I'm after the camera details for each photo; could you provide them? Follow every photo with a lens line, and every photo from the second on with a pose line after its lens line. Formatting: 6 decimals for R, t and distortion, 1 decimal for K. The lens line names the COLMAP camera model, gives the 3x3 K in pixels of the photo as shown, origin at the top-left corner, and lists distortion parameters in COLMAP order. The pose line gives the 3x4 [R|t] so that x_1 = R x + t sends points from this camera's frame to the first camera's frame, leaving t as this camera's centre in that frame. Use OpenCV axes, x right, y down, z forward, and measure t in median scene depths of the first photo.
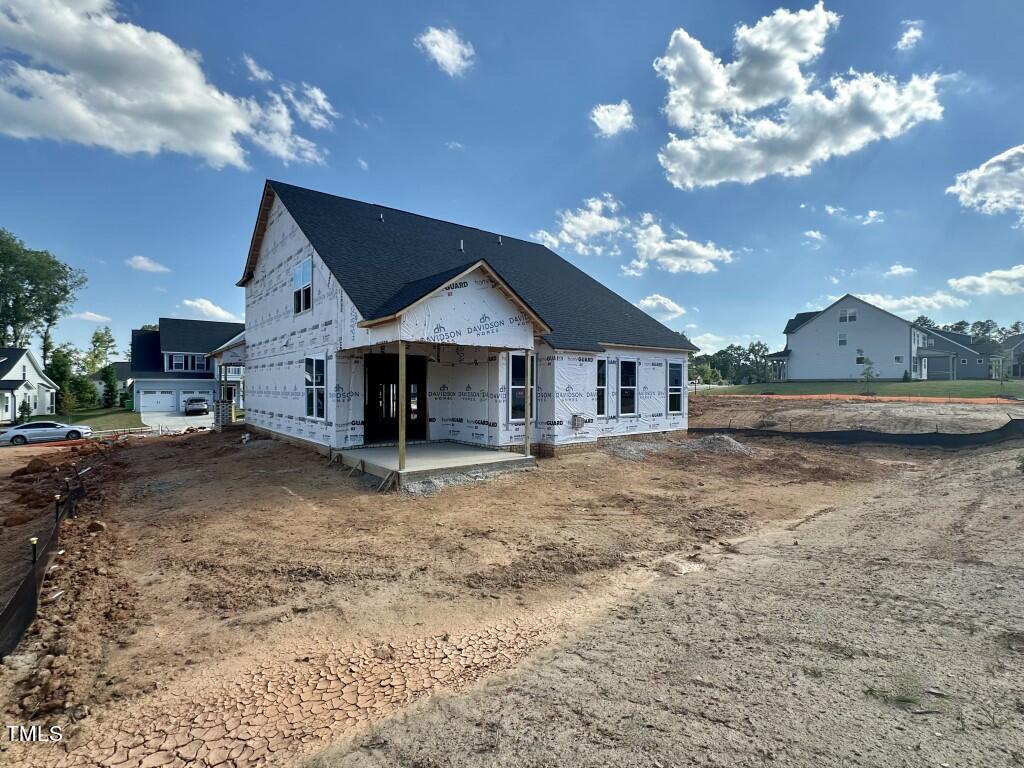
lens RADIAL K [[500.2, 0, 513.6], [0, 500.2, 382.8], [0, 0, 1]] dist [0.002567, 0.000101]
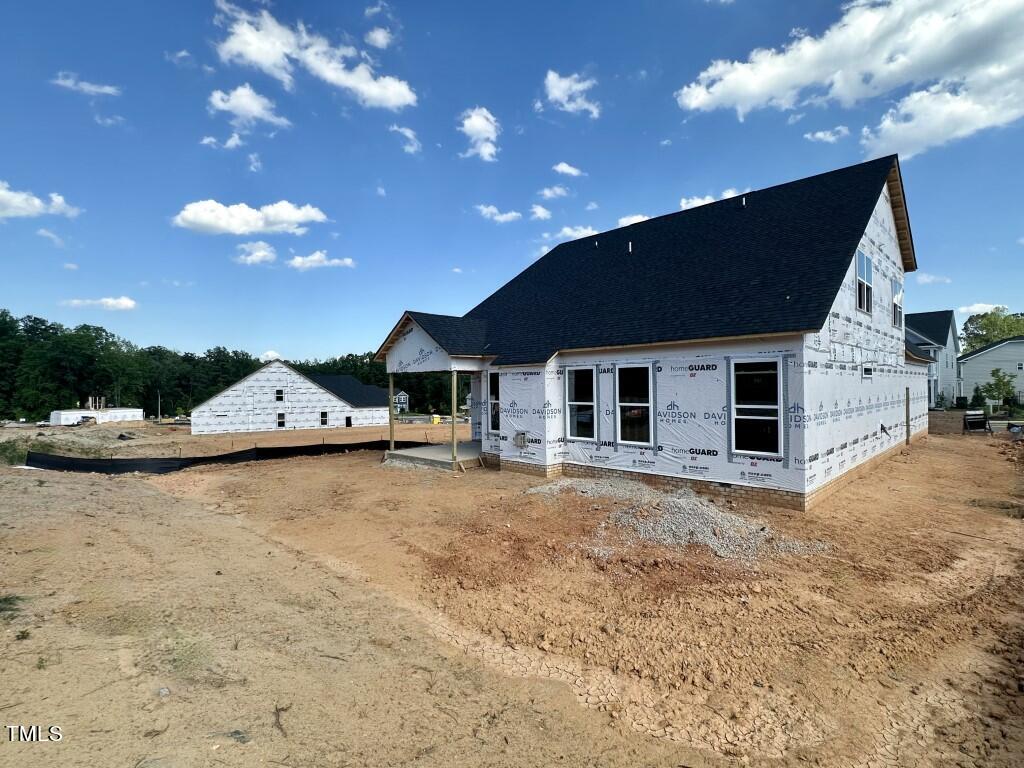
lens RADIAL K [[500.2, 0, 513.5], [0, 500.2, 389.3], [0, 0, 1]] dist [0.002567, 0.000101]
pose [[0.106658, 0.000625, -0.994296, 0.928309], [0.017531, 0.999843, 0.002509, -0.017276], [0.994141, -0.017699, 0.106630, 0.773871]]
